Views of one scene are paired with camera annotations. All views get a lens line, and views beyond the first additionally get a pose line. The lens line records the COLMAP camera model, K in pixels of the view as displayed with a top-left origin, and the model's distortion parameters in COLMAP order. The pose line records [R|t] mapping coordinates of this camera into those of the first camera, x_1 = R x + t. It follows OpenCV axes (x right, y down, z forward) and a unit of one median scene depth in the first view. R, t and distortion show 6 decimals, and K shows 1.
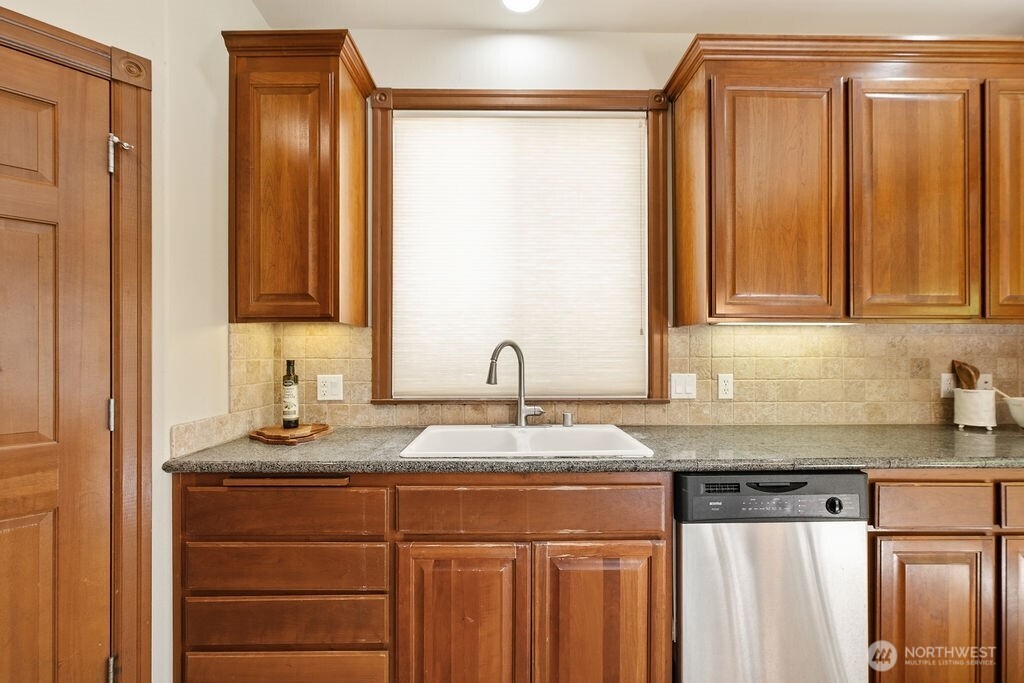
lens RADIAL K [[443.5, 0, 511.5], [0, 443.5, 352.2], [0, 0, 1]] dist [-0.010614, 0.005945]
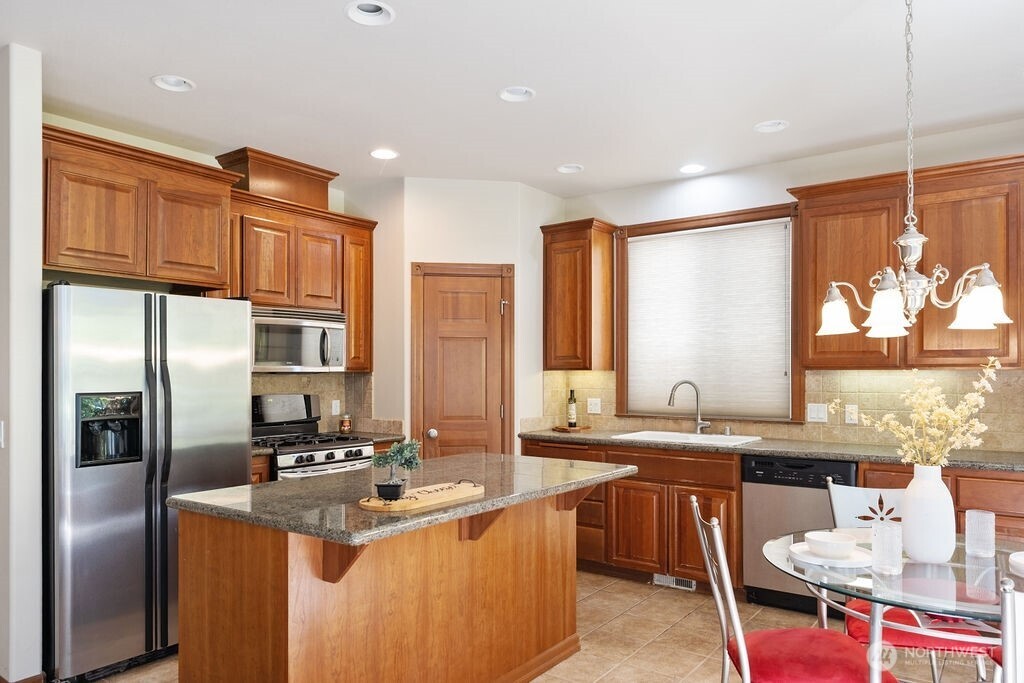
lens RADIAL K [[698.1, 0, 509.7], [0, 698.1, 360.0], [0, 0, 1]] dist [0.023669, -0.020222]
pose [[0.795323, -0.010459, -0.606096, 1.112468], [-0.000625, 0.999836, -0.018074, -0.056197], [0.606186, 0.014753, 0.795186, -1.544548]]
